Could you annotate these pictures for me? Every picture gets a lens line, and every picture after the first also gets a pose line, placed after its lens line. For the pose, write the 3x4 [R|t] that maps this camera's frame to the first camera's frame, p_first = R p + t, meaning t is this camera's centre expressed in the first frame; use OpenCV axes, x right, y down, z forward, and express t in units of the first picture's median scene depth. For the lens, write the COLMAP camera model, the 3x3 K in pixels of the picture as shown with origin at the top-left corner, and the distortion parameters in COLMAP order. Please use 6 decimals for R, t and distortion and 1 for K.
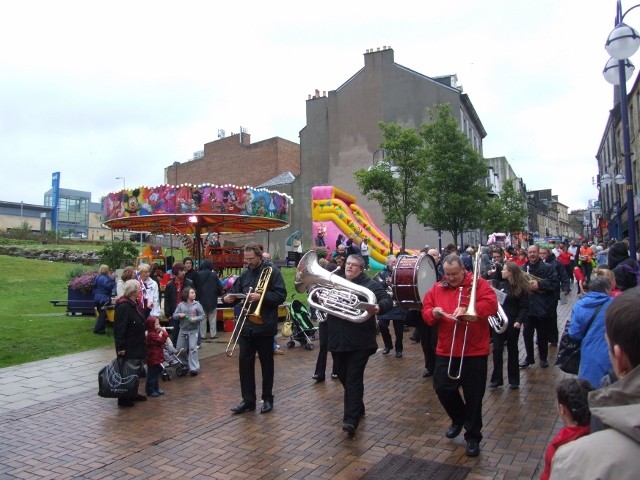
lens RADIAL K [[565.9, 0, 326.6], [0, 565.9, 241.8], [0, 0, 1]] dist [-0.141170, 0.127611]
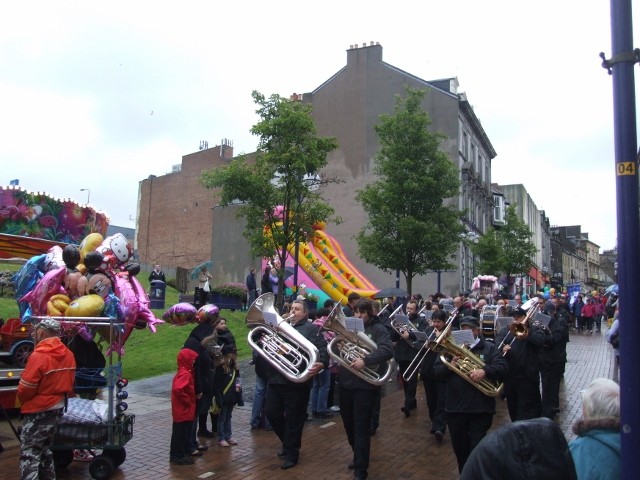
lens RADIAL K [[607.0, 0, 326.4], [0, 607.0, 239.0], [0, 0, 1]] dist [-0.140083, 0.141983]
pose [[0.998575, 0.046816, -0.025611, 0.073720], [-0.048152, 0.997364, -0.054285, -0.006906], [0.023003, 0.055441, 0.998197, 0.127090]]
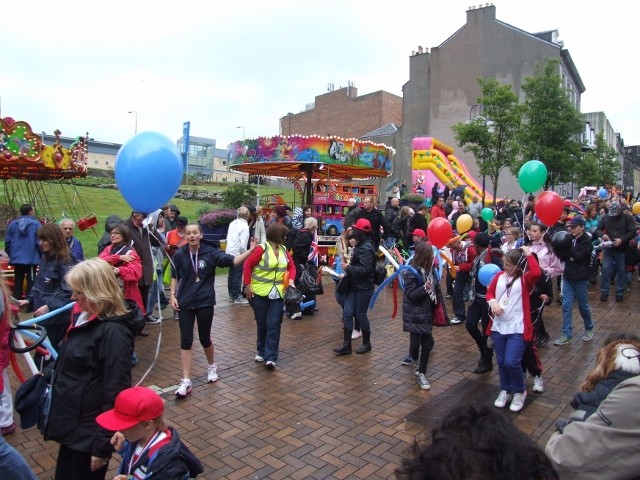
lens RADIAL K [[516.5, 0, 324.8], [0, 516.5, 239.6], [0, 0, 1]] dist [-0.156680, 0.126061]
pose [[0.981282, 0.046569, -0.186858, 0.000936], [-0.027336, 0.994179, 0.104216, -0.000673], [0.190624, -0.097157, 0.976843, -0.006023]]
